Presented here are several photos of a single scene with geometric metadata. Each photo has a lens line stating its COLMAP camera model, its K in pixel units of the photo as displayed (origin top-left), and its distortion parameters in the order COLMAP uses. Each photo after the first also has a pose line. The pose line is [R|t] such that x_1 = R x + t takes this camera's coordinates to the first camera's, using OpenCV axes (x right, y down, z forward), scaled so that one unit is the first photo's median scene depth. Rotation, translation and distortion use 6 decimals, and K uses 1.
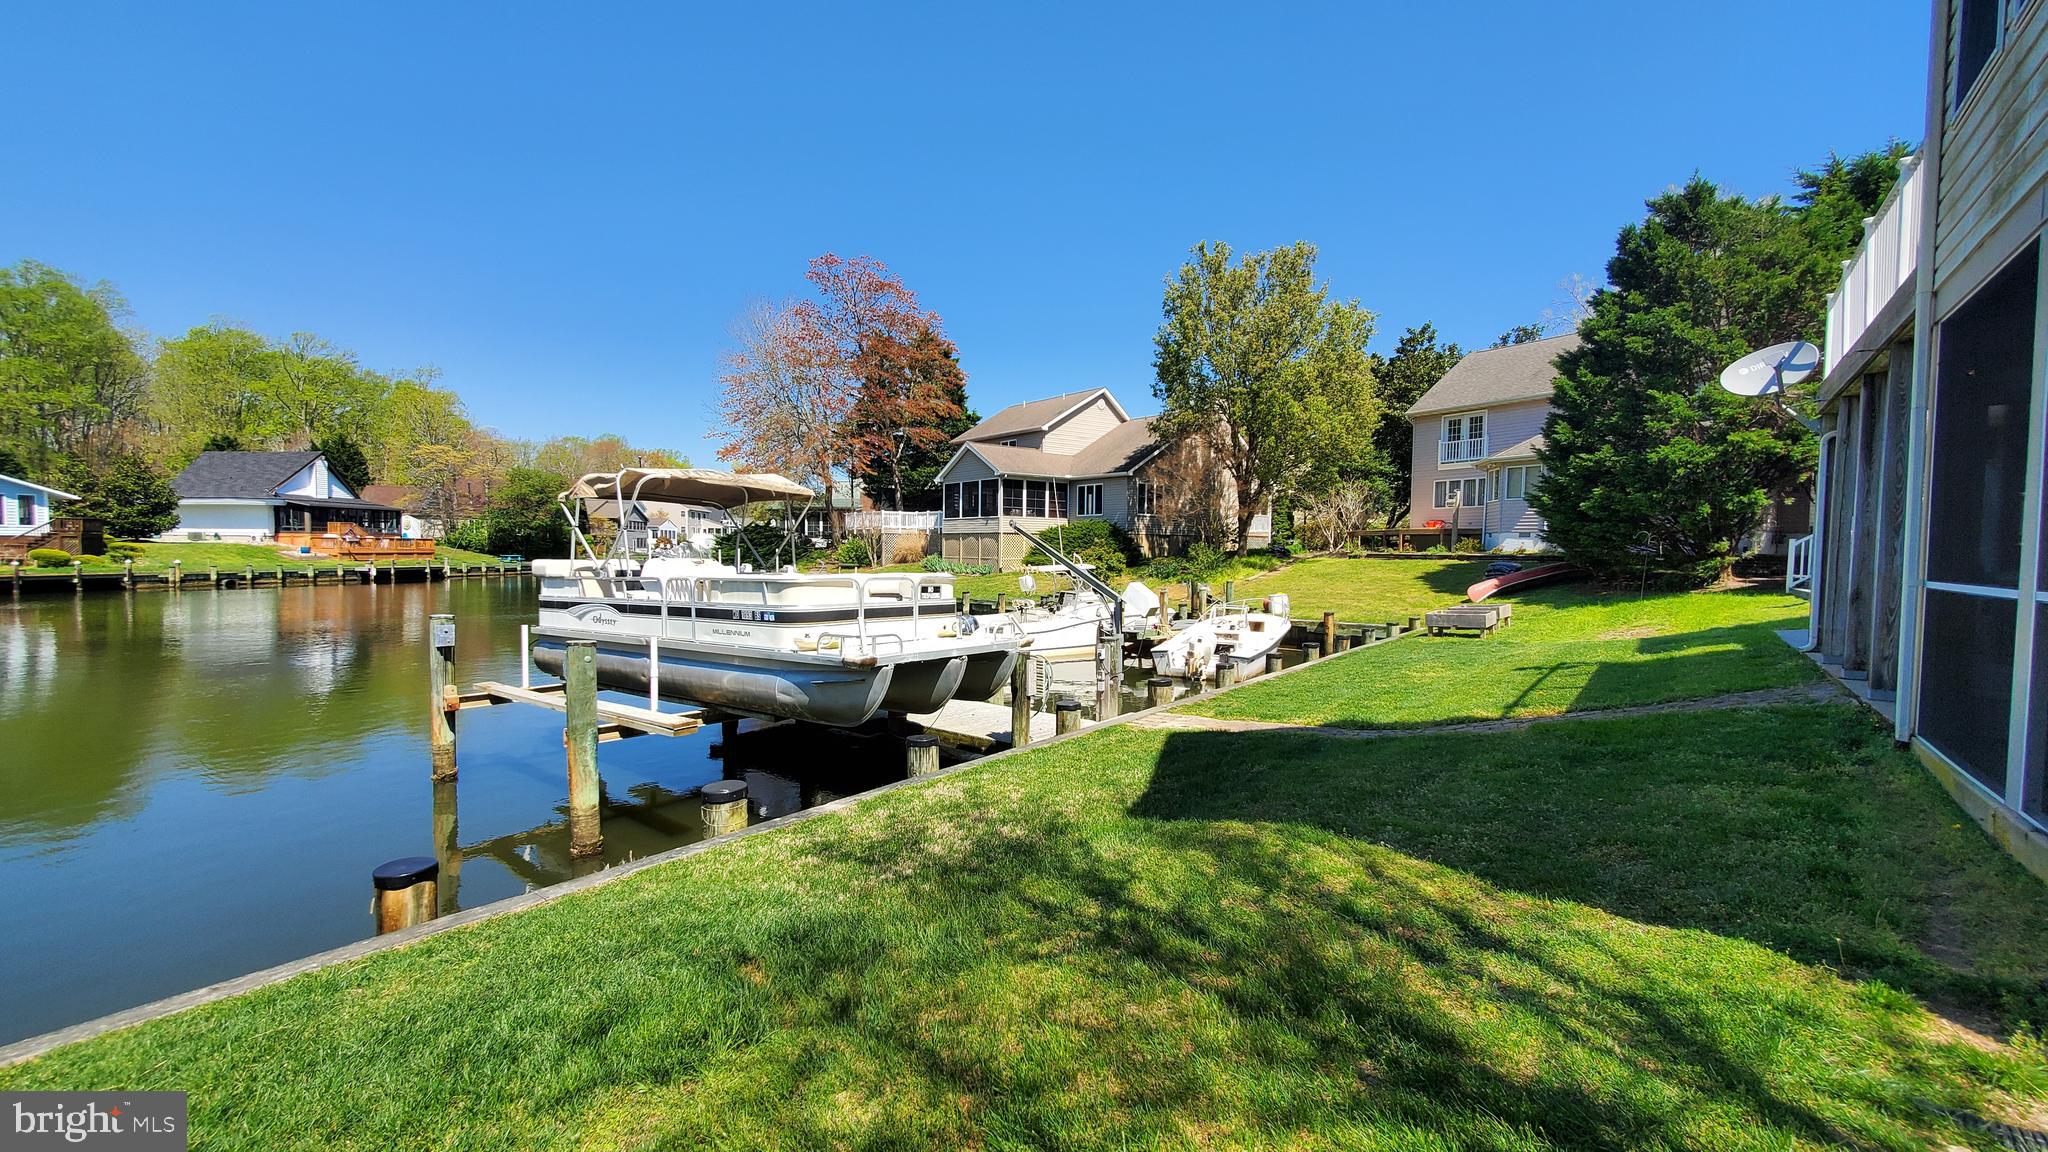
lens RADIAL K [[814.0, 0, 1016.7], [0, 814.0, 579.9], [0, 0, 1]] dist [0.002011, -0.000350]
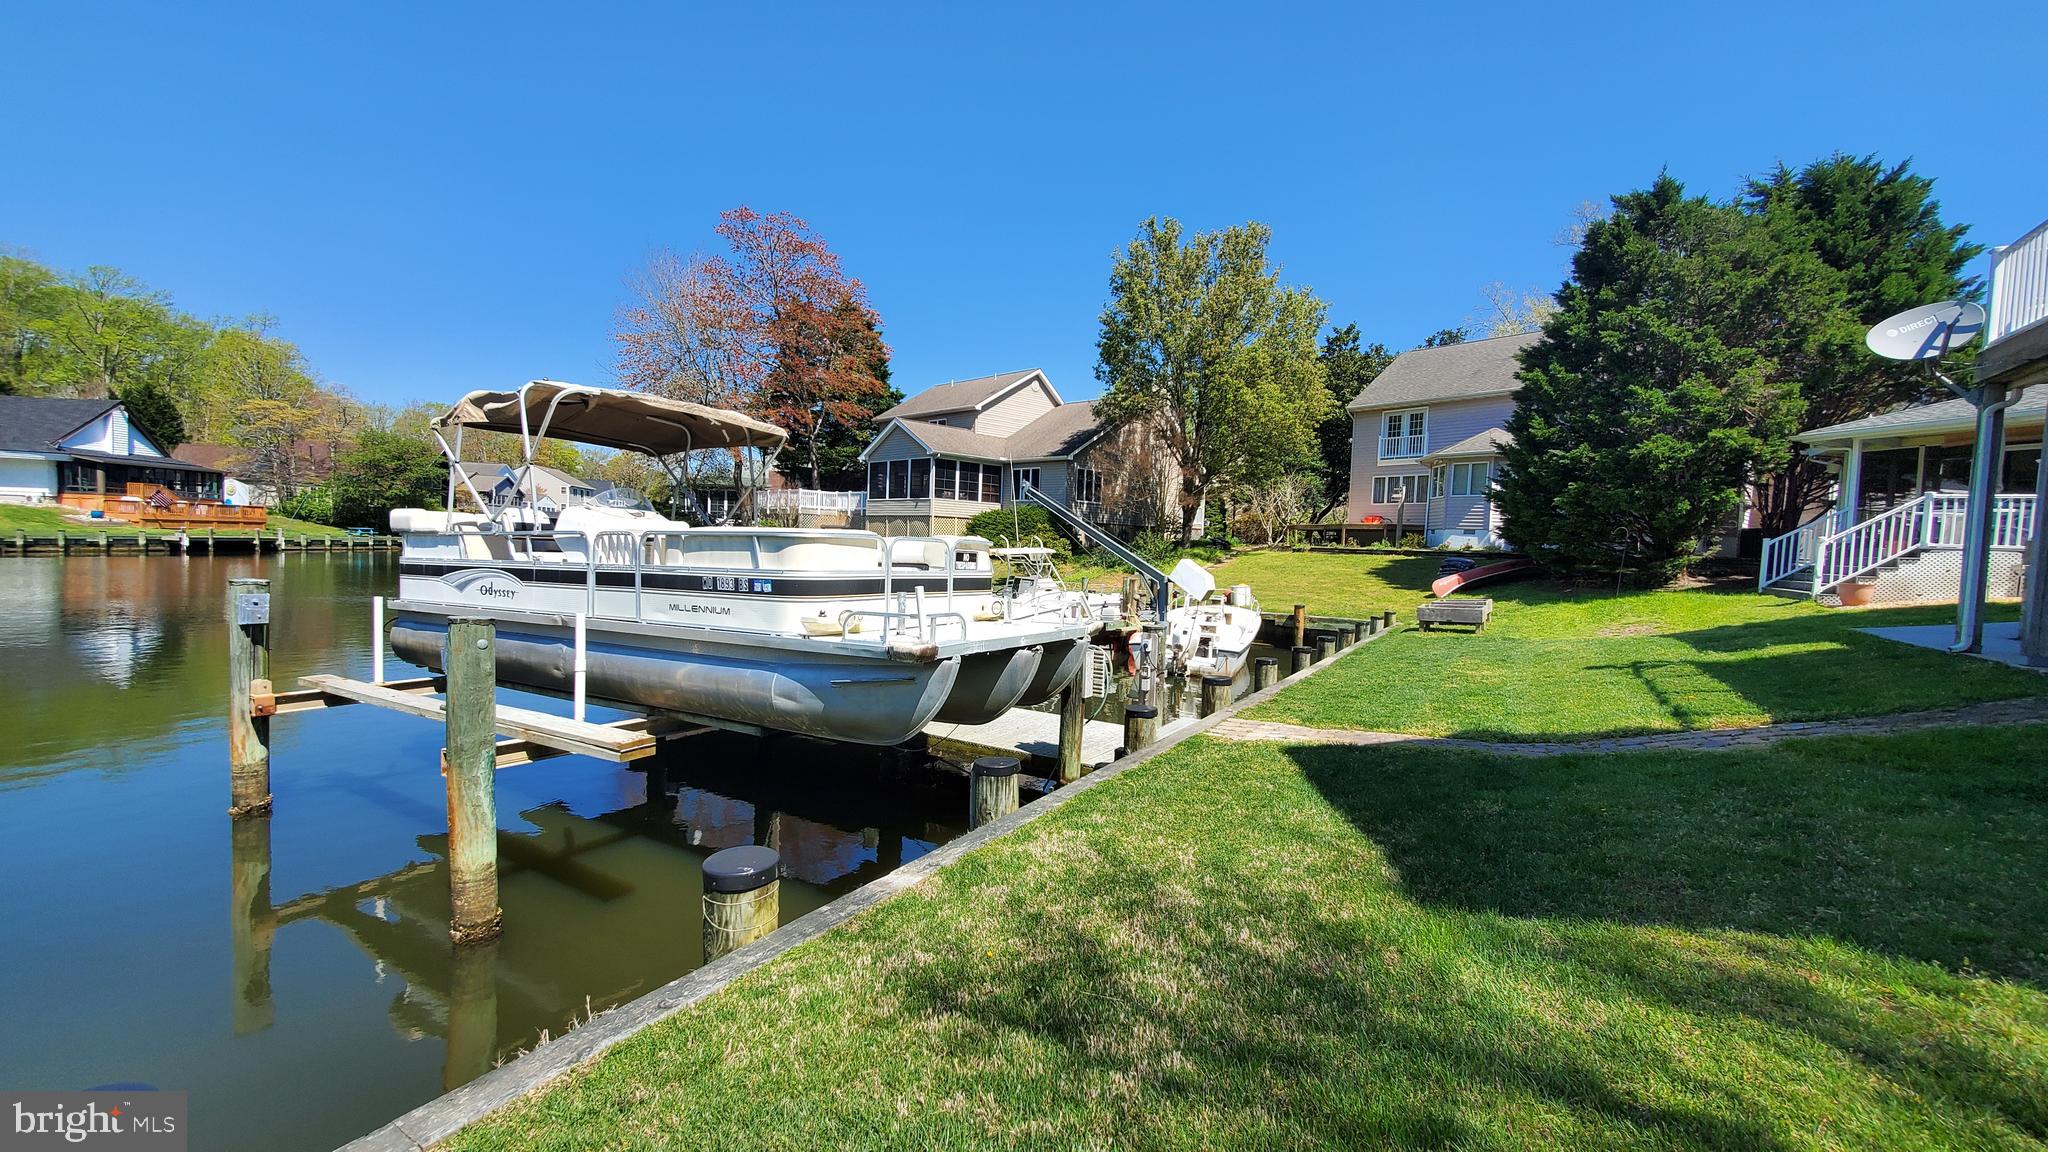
lens RADIAL K [[814.0, 0, 1016.7], [0, 814.0, 579.9], [0, 0, 1]] dist [0.002011, -0.000350]
pose [[0.992287, 0.021116, 0.122150, -0.043961], [-0.022257, 0.999720, 0.007983, 0.007455], [-0.121947, -0.010640, 0.992480, 0.072041]]
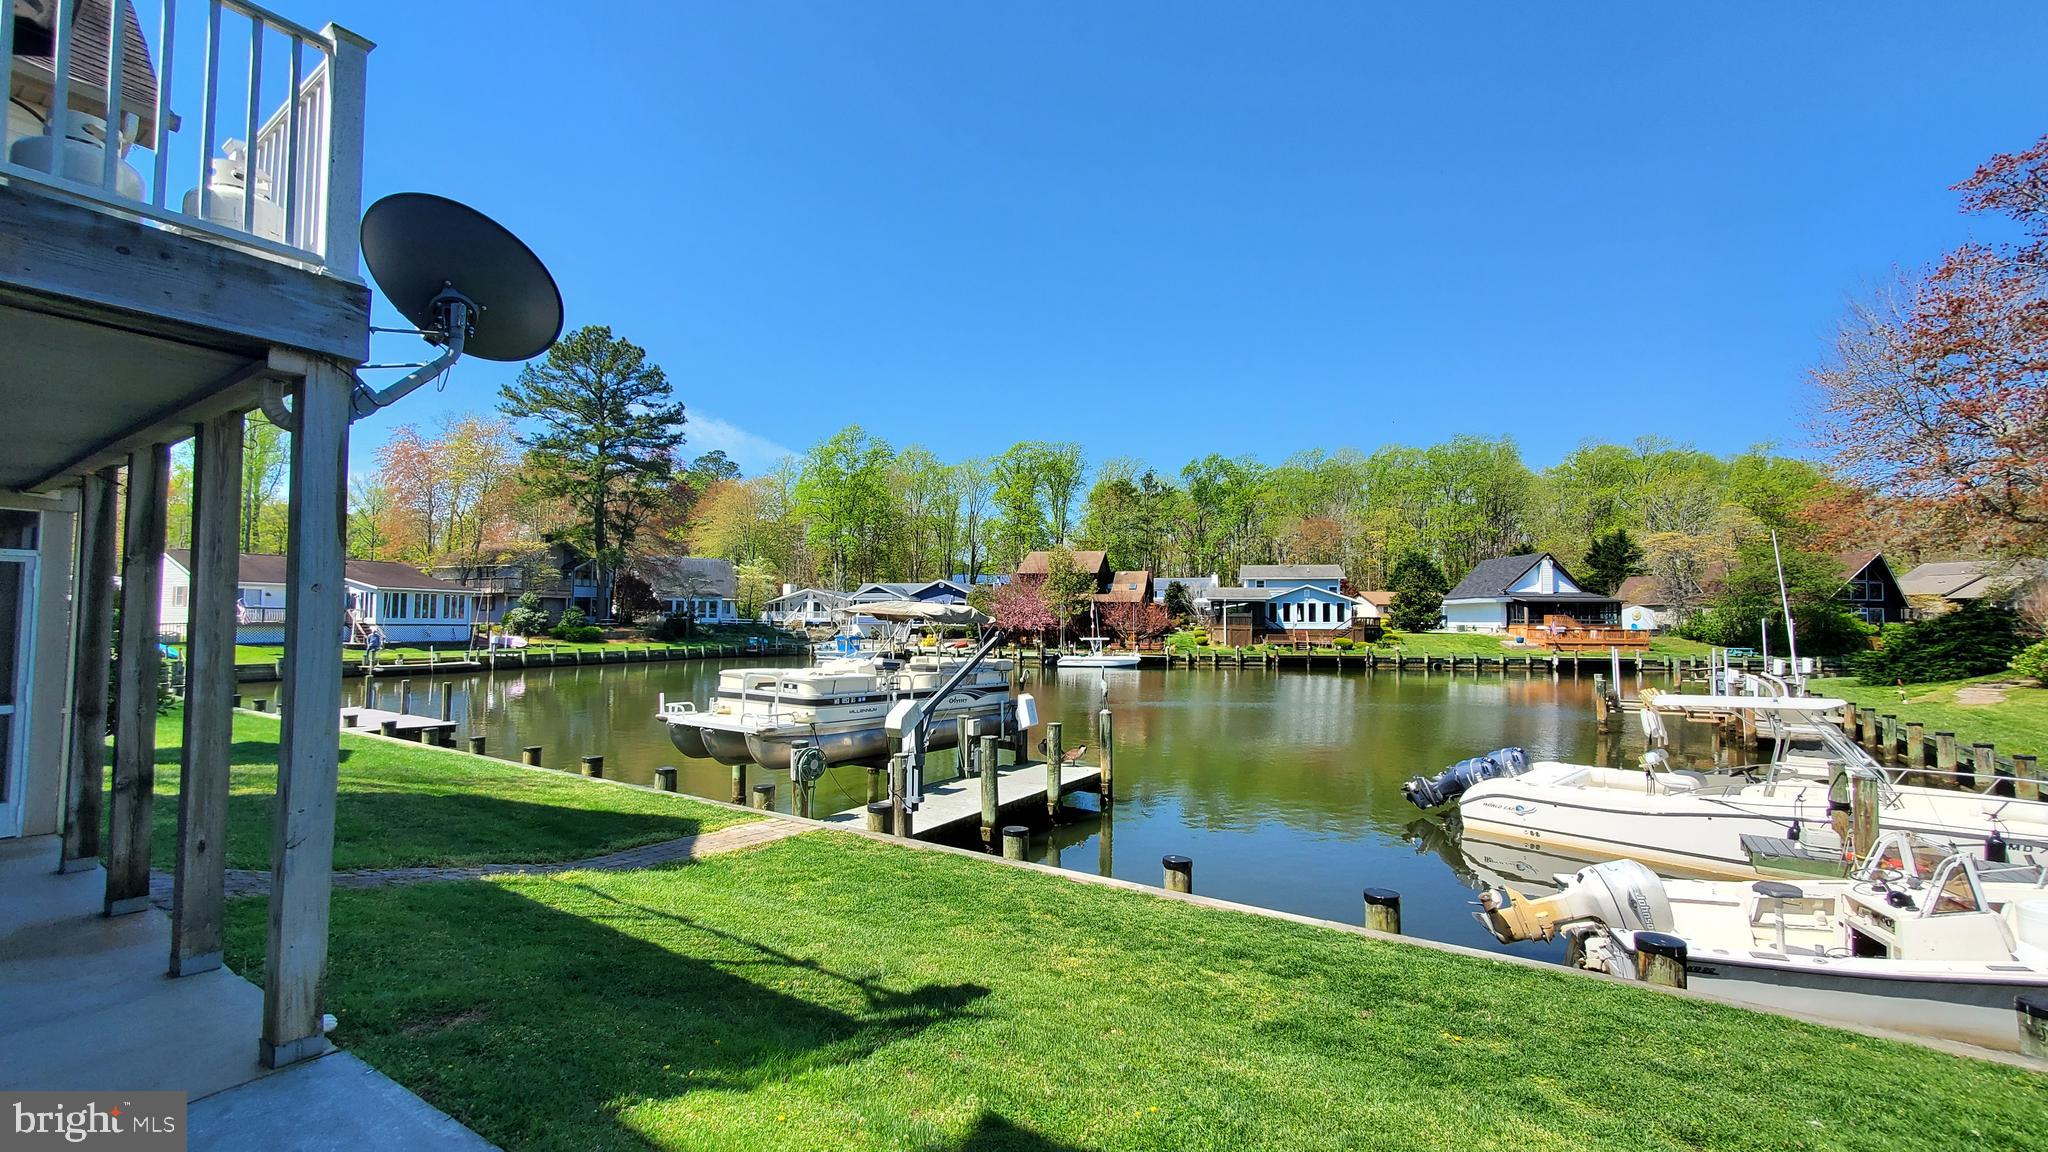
lens RADIAL K [[814.0, 0, 1016.7], [0, 814.0, 579.9], [0, 0, 1]] dist [0.002011, -0.000350]
pose [[0.098757, -0.060598, -0.993265, 0.388738], [-0.045220, 0.996840, -0.065312, -0.028154], [0.994084, 0.051366, 0.095704, 0.361969]]
